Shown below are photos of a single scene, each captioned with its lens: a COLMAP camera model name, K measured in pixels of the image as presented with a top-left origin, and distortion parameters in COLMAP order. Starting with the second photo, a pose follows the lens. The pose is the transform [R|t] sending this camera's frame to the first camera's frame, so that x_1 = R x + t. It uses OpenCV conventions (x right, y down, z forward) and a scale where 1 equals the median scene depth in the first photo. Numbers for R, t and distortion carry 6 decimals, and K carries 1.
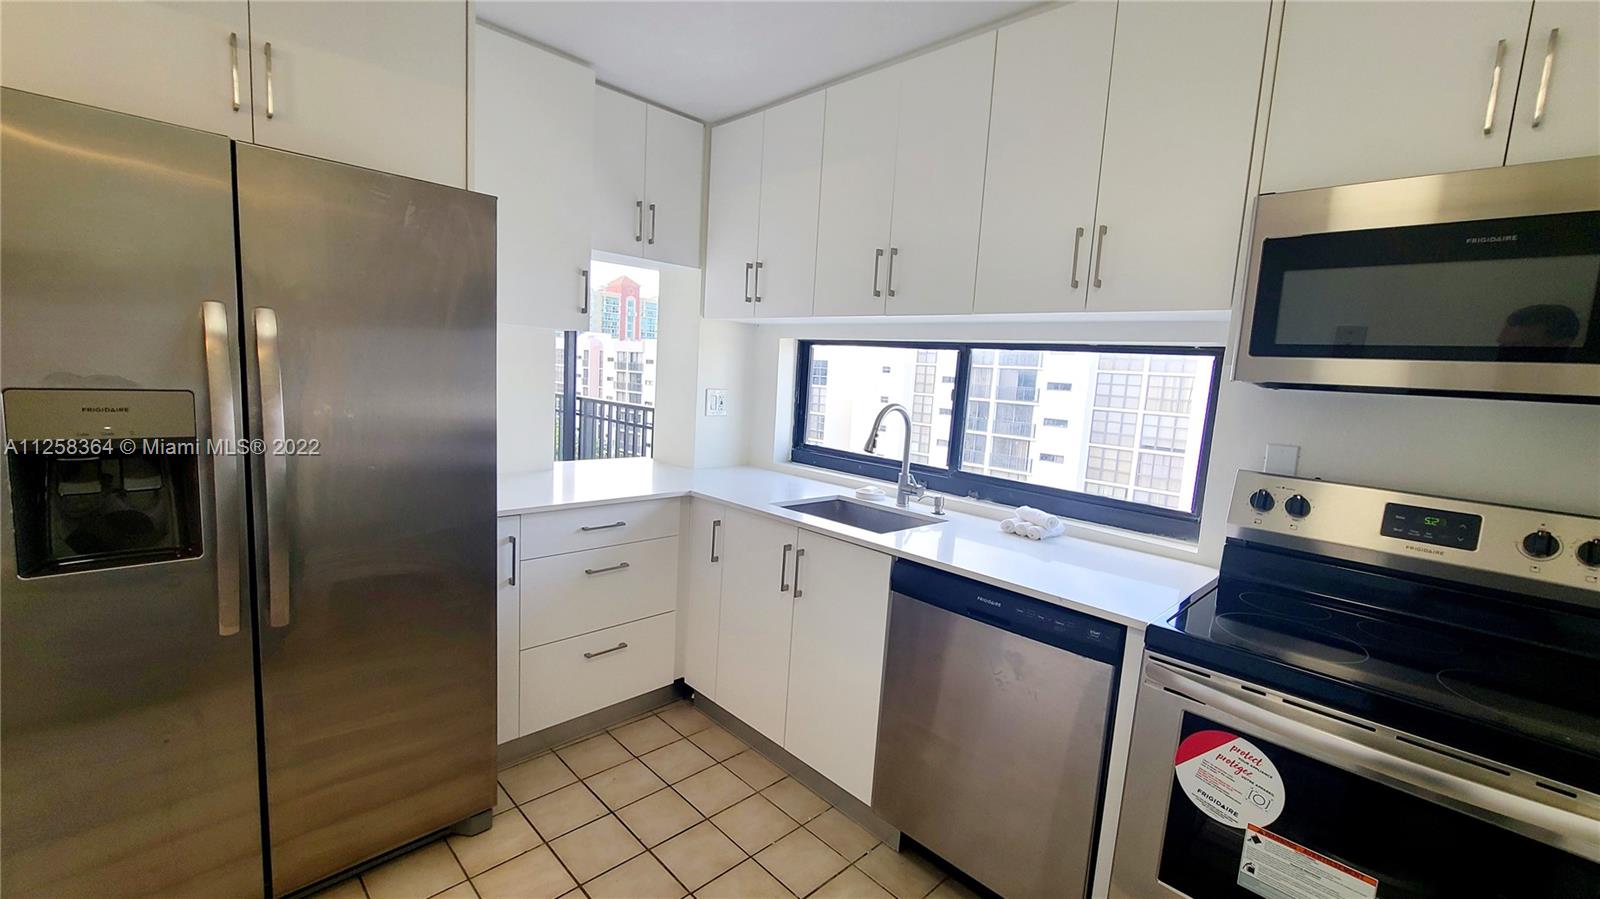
lens RADIAL K [[654.6, 0, 801.5], [0, 654.6, 452.3], [0, 0, 1]] dist [0.000427, -0.000306]
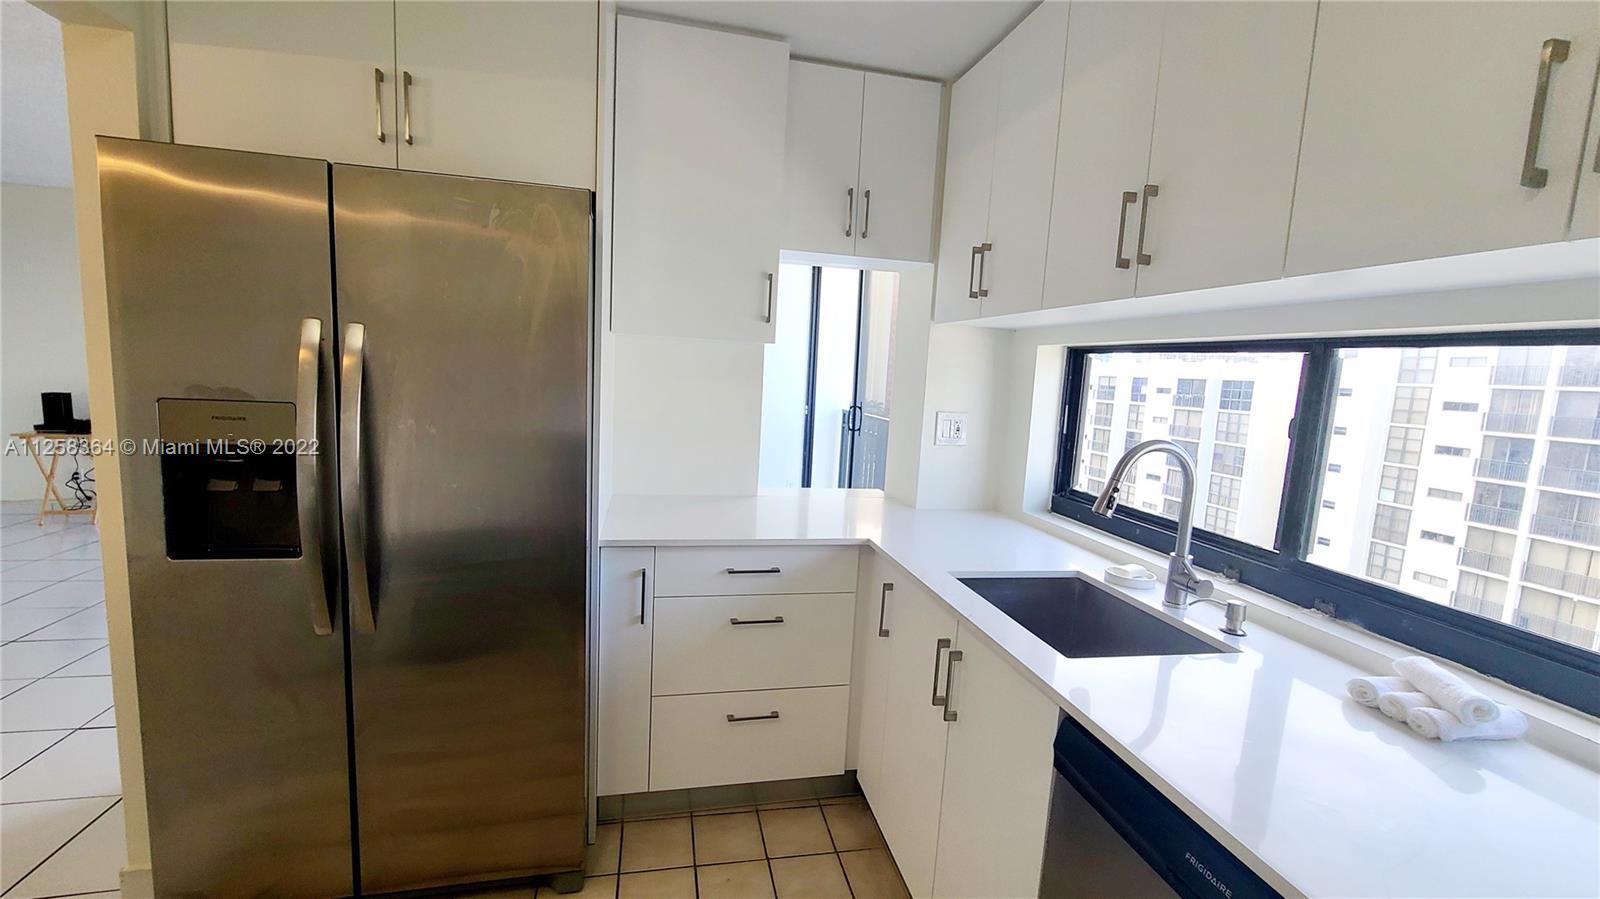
lens RADIAL K [[654.6, 0, 801.5], [0, 654.6, 452.3], [0, 0, 1]] dist [0.000427, -0.000306]
pose [[0.842982, 0.051257, -0.535495, 0.195025], [-0.069196, 0.997512, -0.013449, -0.032162], [0.533474, 0.048391, 0.844431, 0.308369]]
